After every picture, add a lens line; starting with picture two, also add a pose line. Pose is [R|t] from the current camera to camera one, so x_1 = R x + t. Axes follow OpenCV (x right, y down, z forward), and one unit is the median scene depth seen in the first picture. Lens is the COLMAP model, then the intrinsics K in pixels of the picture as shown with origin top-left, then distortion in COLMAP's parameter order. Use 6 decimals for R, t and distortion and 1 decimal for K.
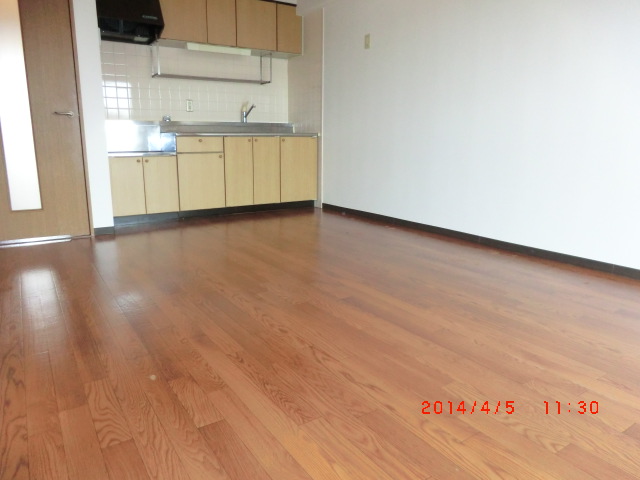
lens RADIAL K [[460.8, 0, 320.0], [0, 460.8, 240.0], [0, 0, 1]] dist [-0.065397, 0.070069]
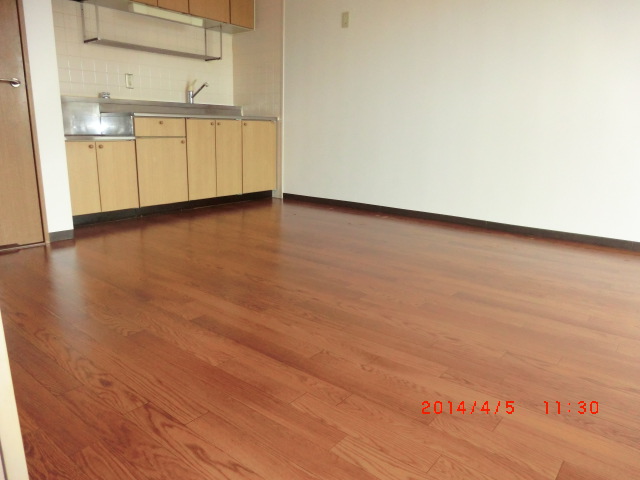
lens RADIAL K [[460.8, 0, 320.0], [0, 460.8, 240.0], [0, 0, 1]] dist [-0.065397, 0.070069]
pose [[0.953445, -0.057715, 0.295993, -0.224000], [0.050698, 0.998222, 0.031336, -0.011877], [-0.297276, -0.014871, 0.954676, 0.098563]]
